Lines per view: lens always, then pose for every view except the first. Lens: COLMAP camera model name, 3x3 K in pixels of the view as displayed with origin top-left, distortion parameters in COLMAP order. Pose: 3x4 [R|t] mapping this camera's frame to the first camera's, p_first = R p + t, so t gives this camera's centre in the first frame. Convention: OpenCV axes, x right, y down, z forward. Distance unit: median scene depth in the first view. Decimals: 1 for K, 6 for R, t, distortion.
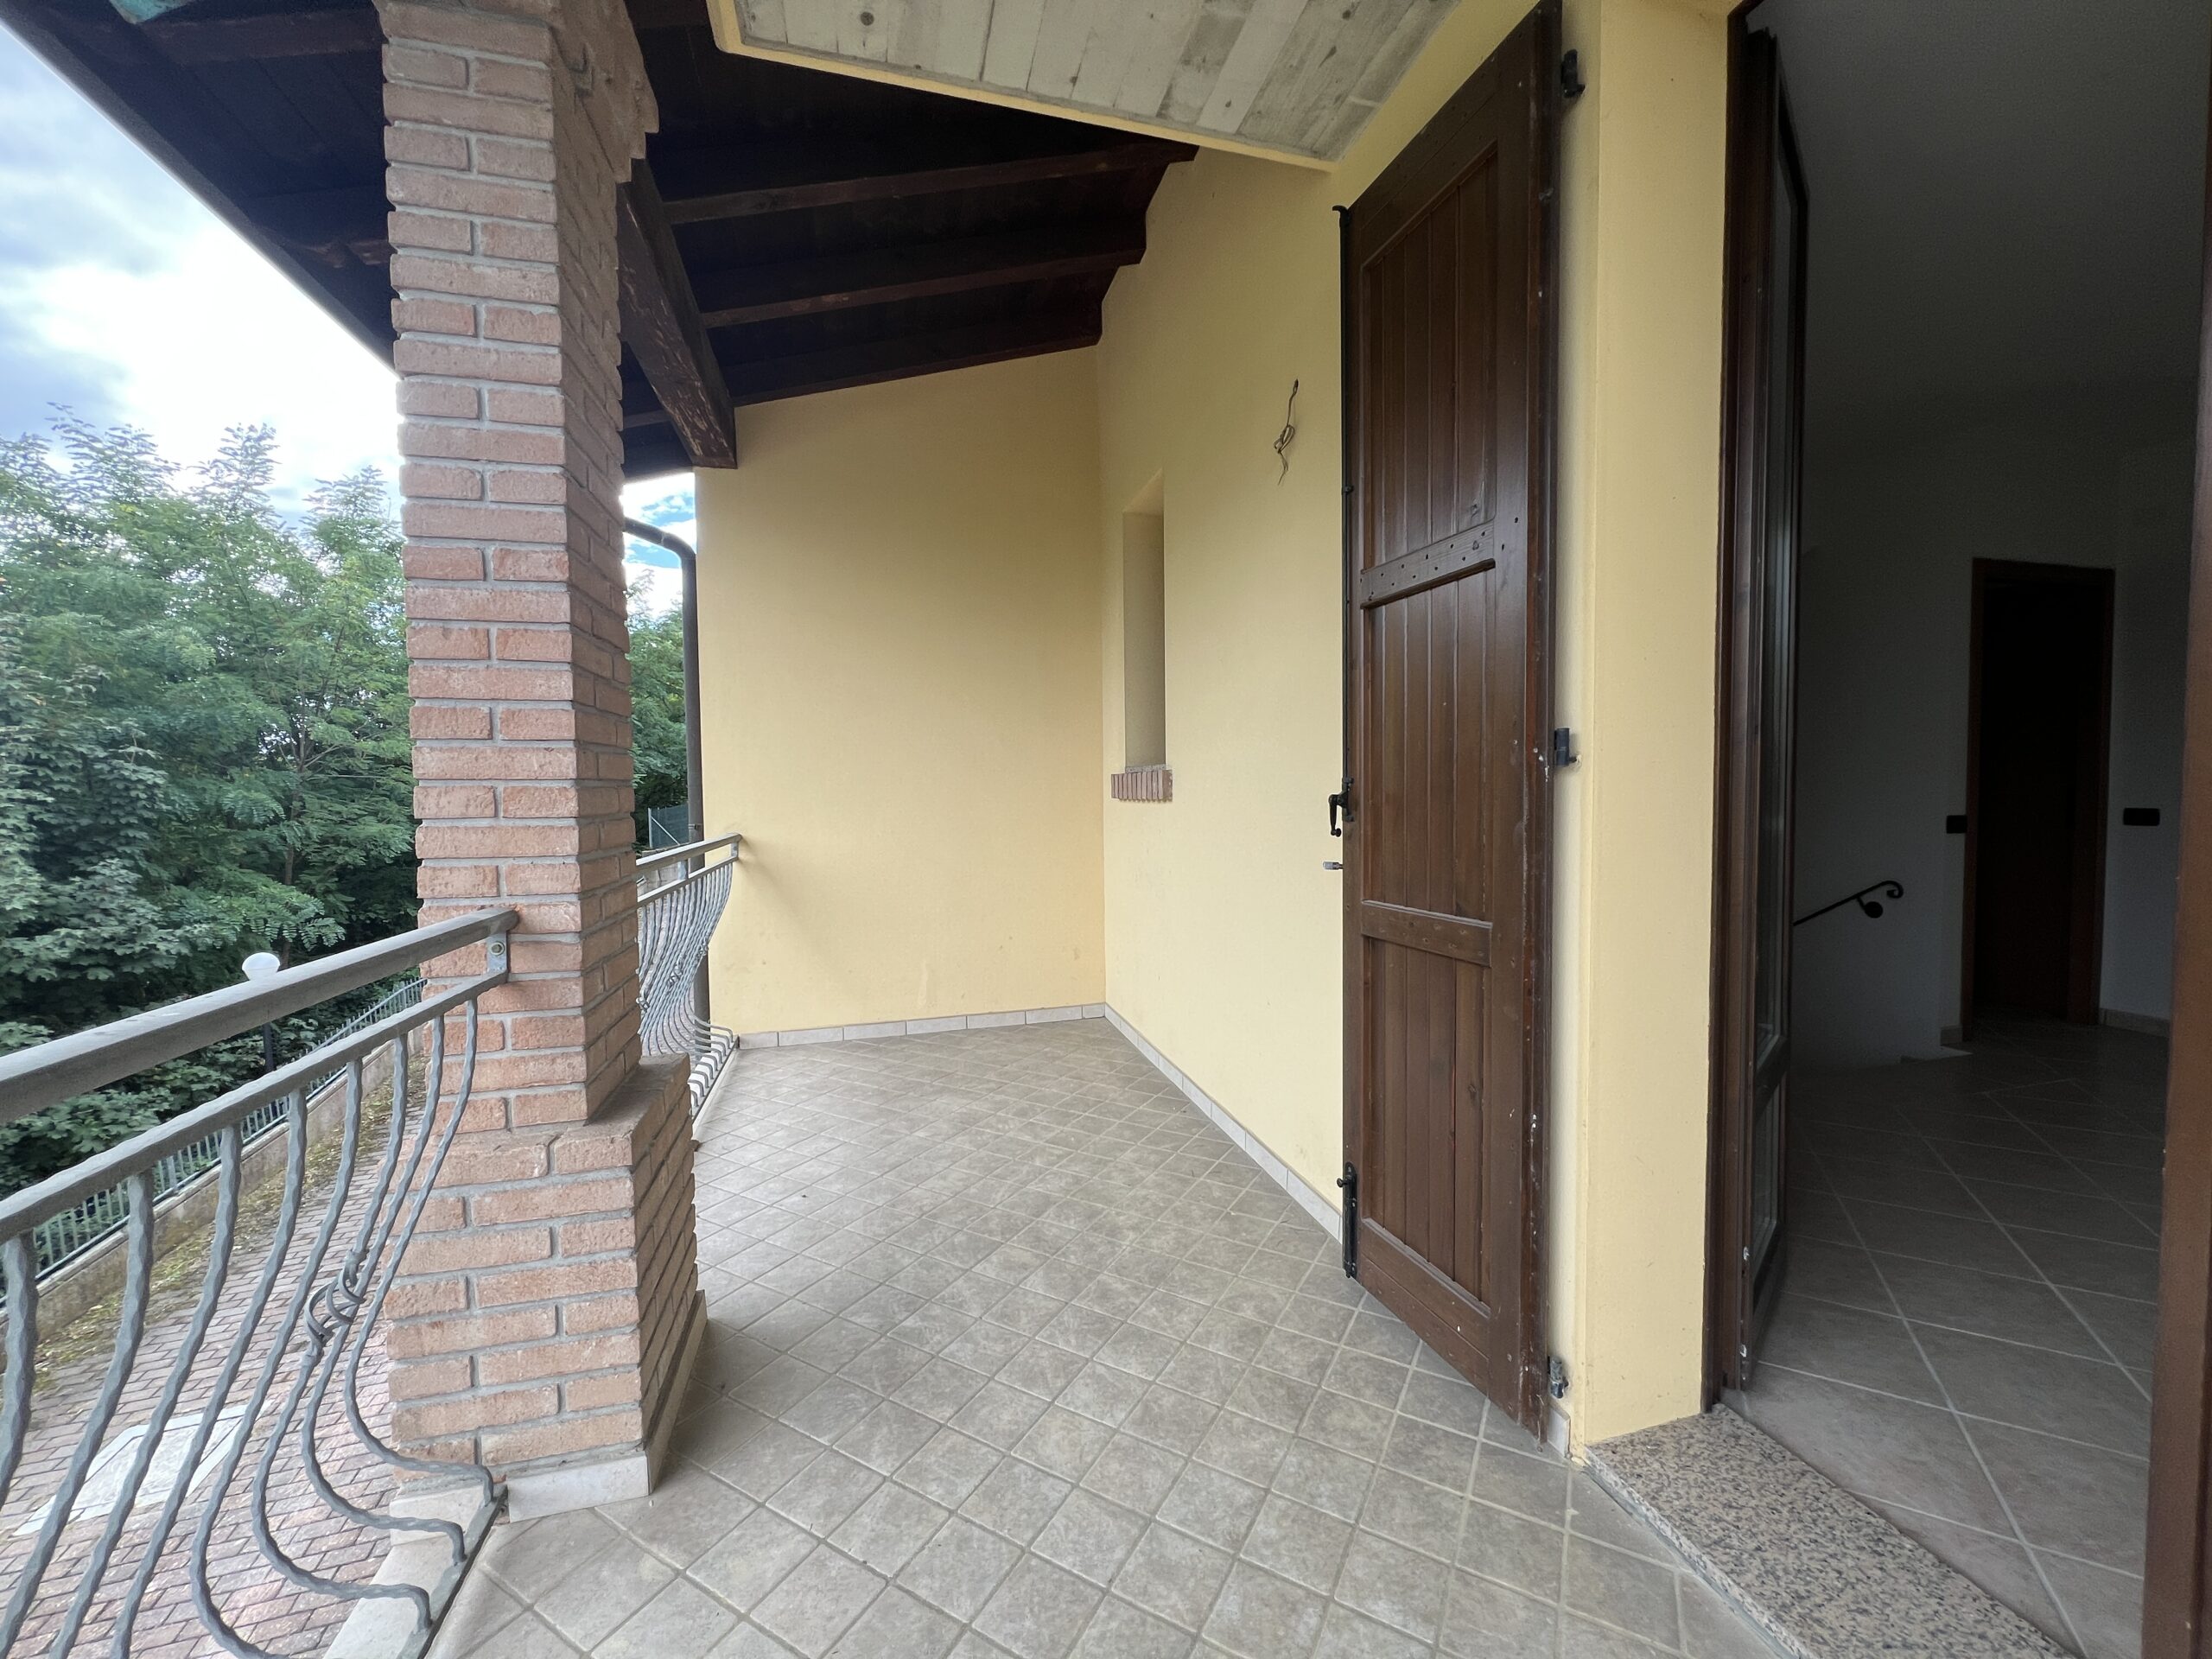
lens RADIAL K [[881.3, 0, 1104.4], [0, 881.3, 828.1], [0, 0, 1]] dist [-0.000206, -0.000222]
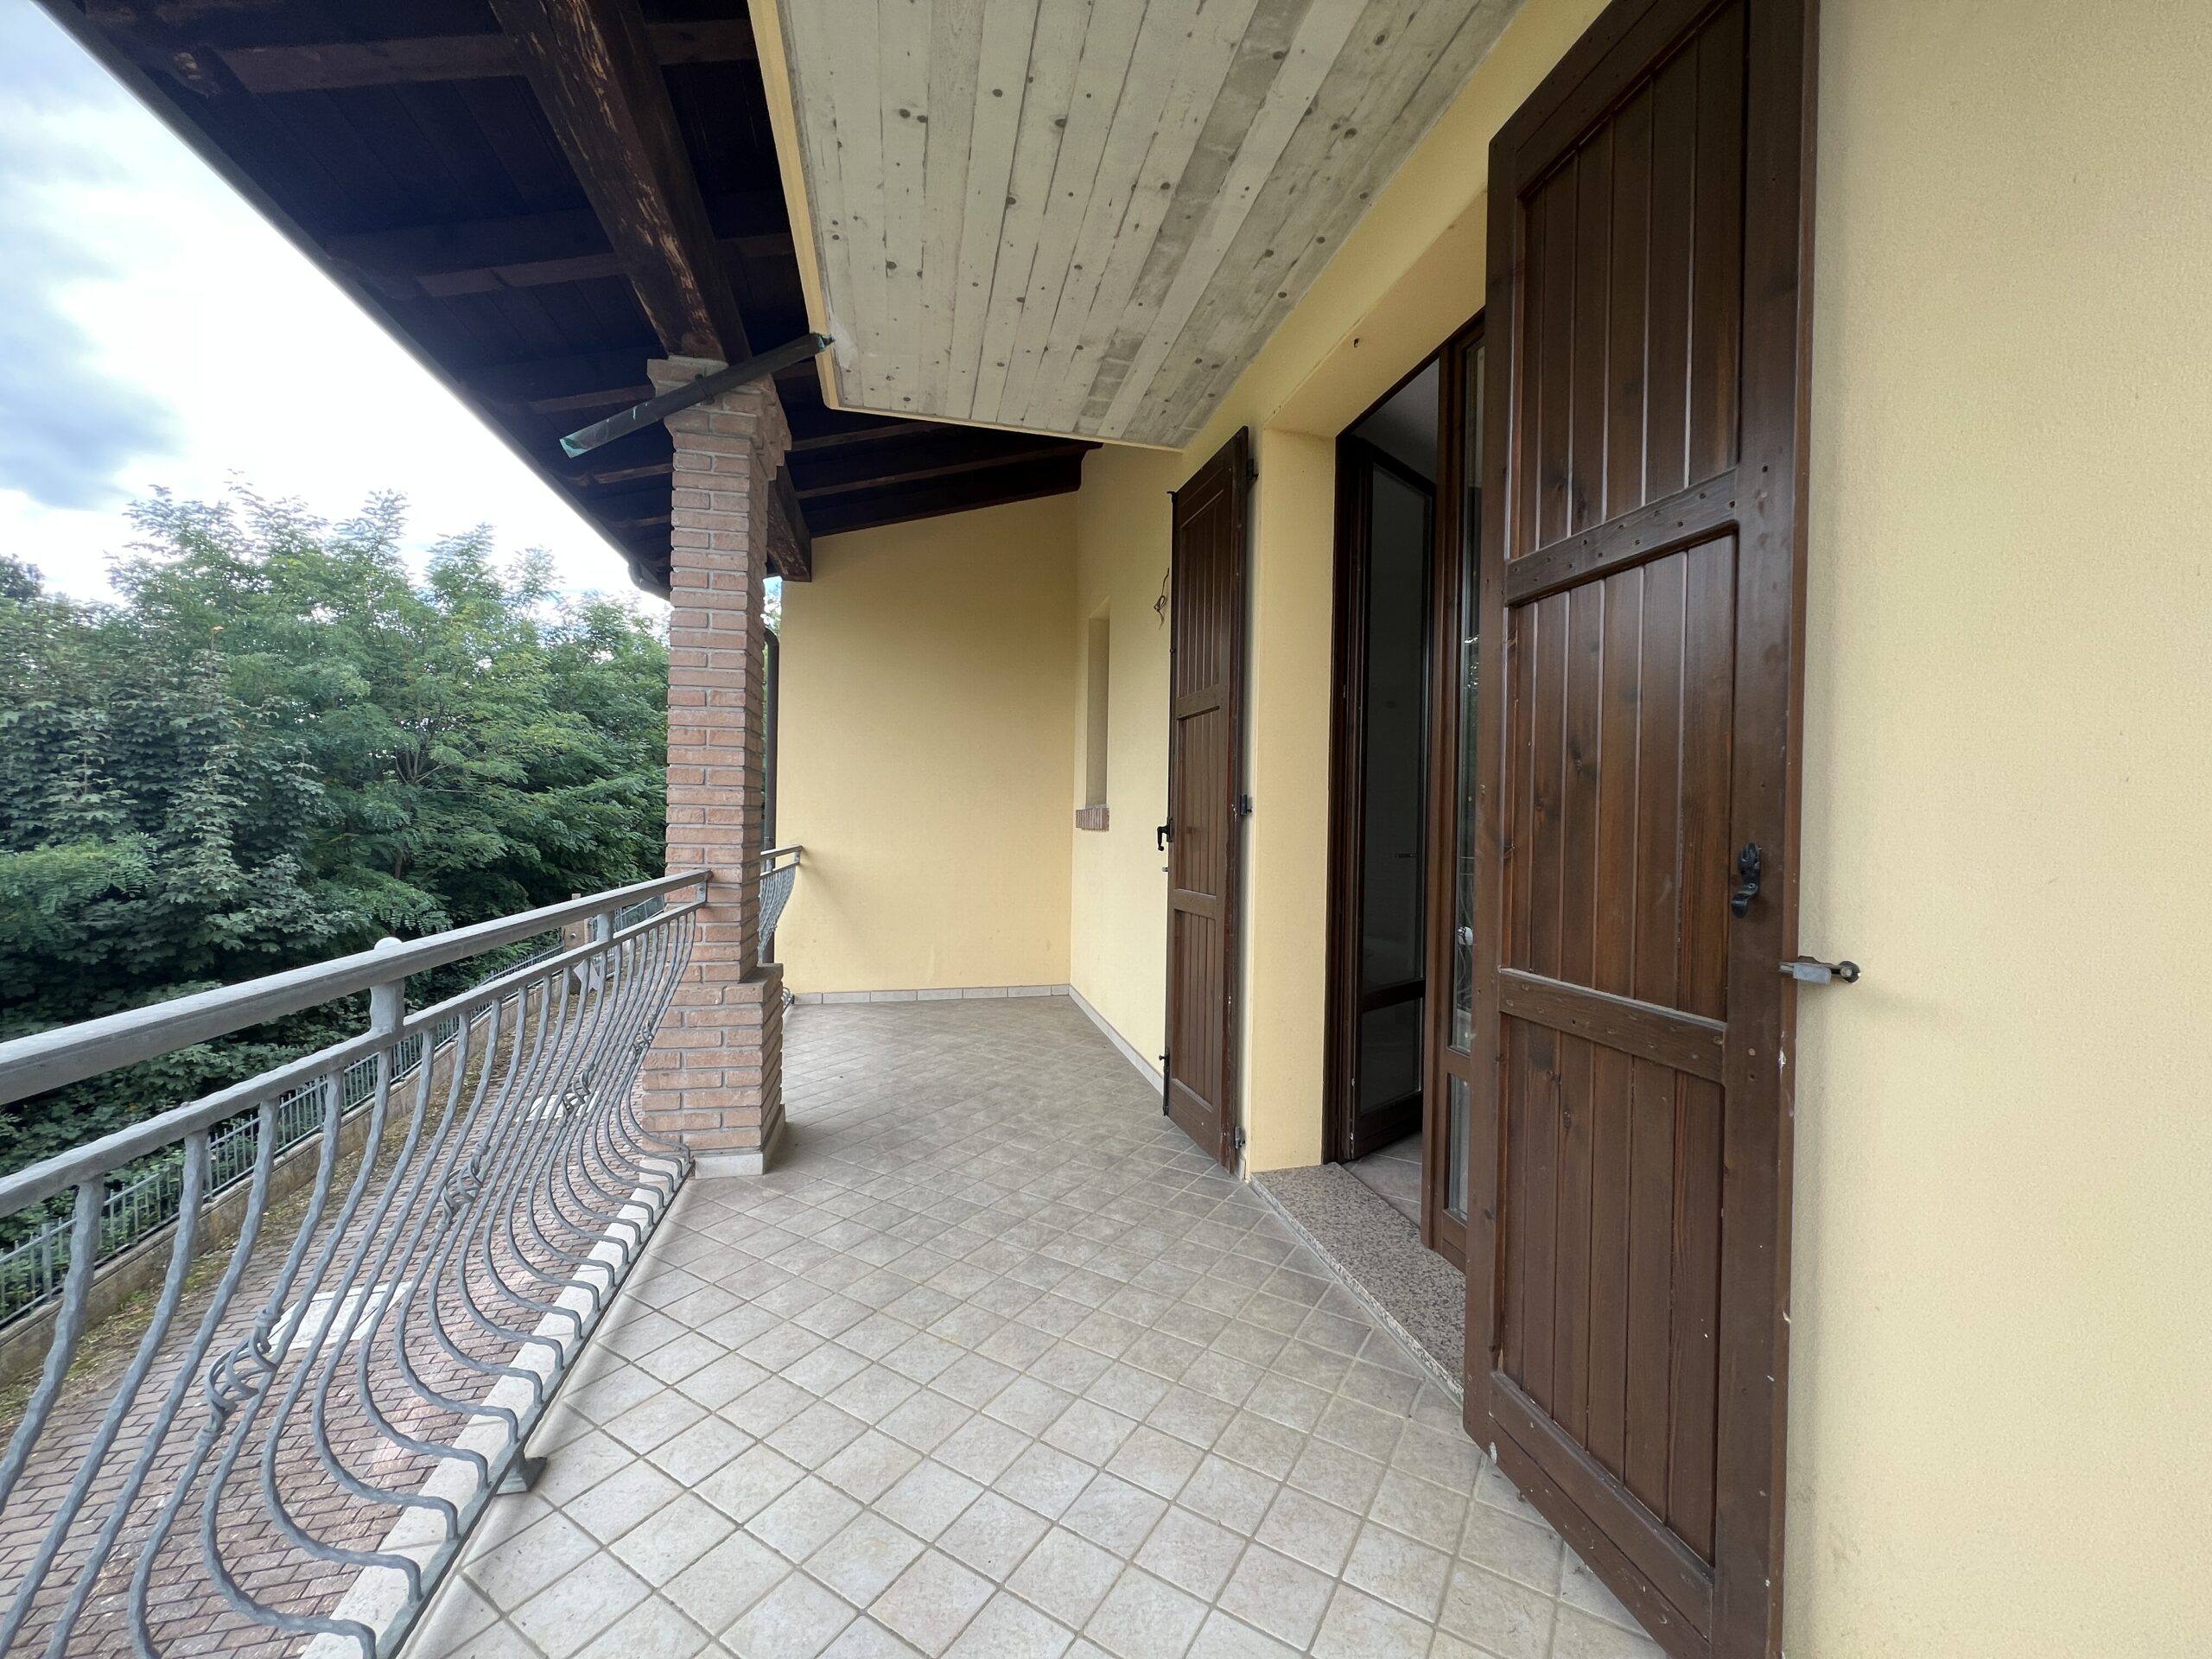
lens RADIAL K [[881.3, 0, 1104.4], [0, 881.3, 828.1], [0, 0, 1]] dist [-0.000206, -0.000222]
pose [[0.998866, 0.030335, -0.036687, 0.145857], [-0.031695, 0.998810, -0.037070, 0.021791], [0.035519, 0.038191, 0.998639, -0.485343]]
